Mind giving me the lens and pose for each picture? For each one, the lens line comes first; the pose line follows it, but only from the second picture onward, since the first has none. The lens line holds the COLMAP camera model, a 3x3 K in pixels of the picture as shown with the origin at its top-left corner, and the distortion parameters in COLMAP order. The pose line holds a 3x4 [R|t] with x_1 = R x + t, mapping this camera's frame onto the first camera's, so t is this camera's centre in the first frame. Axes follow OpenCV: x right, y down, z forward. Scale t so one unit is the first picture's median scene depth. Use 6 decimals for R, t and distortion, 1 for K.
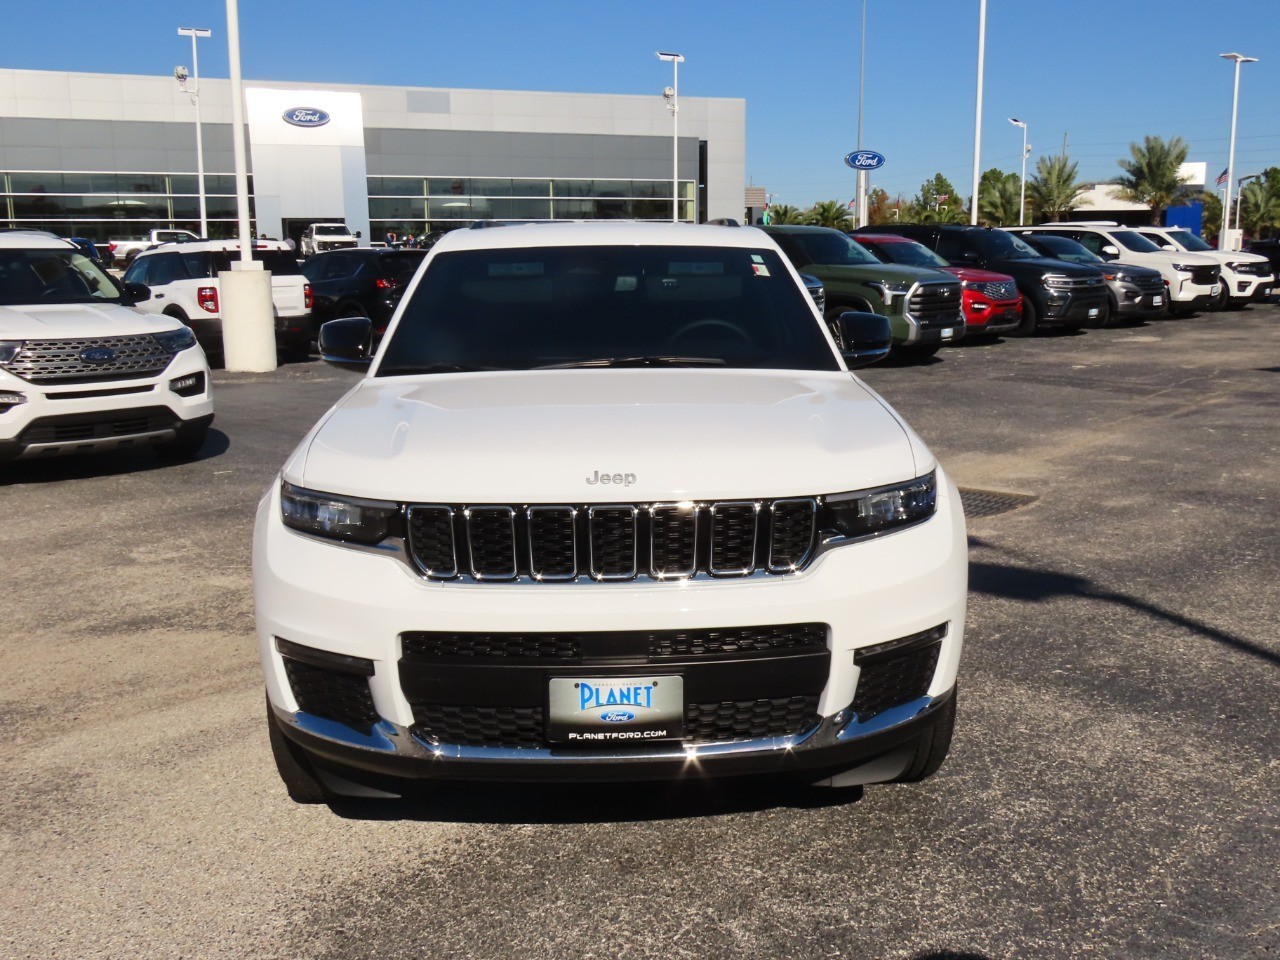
lens RADIAL K [[1207.3, 0, 640.0], [0, 1207.3, 480.0], [0, 0, 1]] dist [-0.018713, -0.006889]
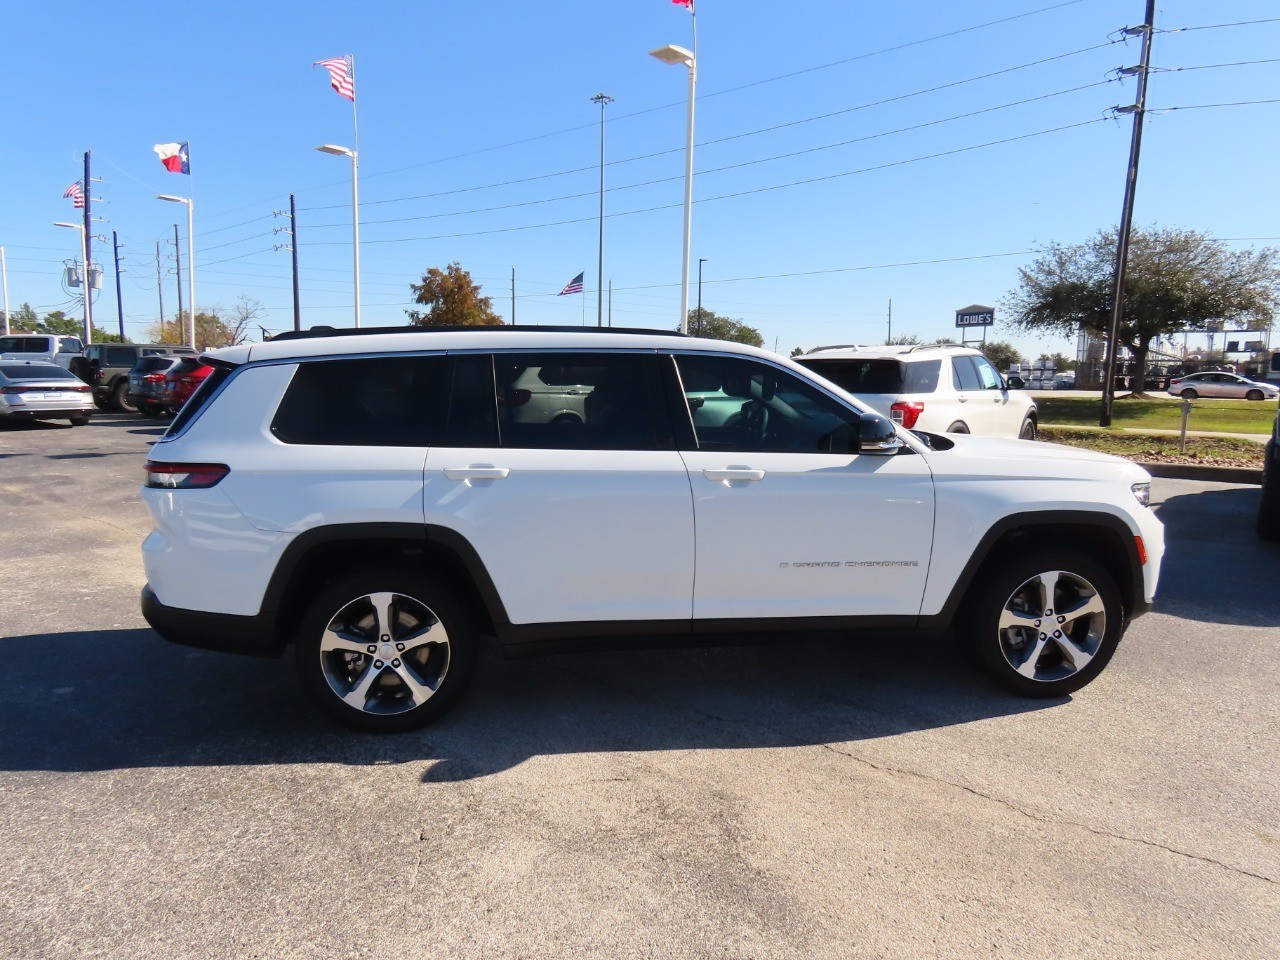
lens RADIAL K [[812.5, 0, 640.0], [0, 812.5, 480.0], [0, 0, 1]] dist [-0.006449, -0.000319]
pose [[-0.083077, -0.121422, 0.989118, -0.807367], [0.166607, 0.976888, 0.133914, -0.171633], [-0.982517, 0.175919, -0.060928, 0.995022]]
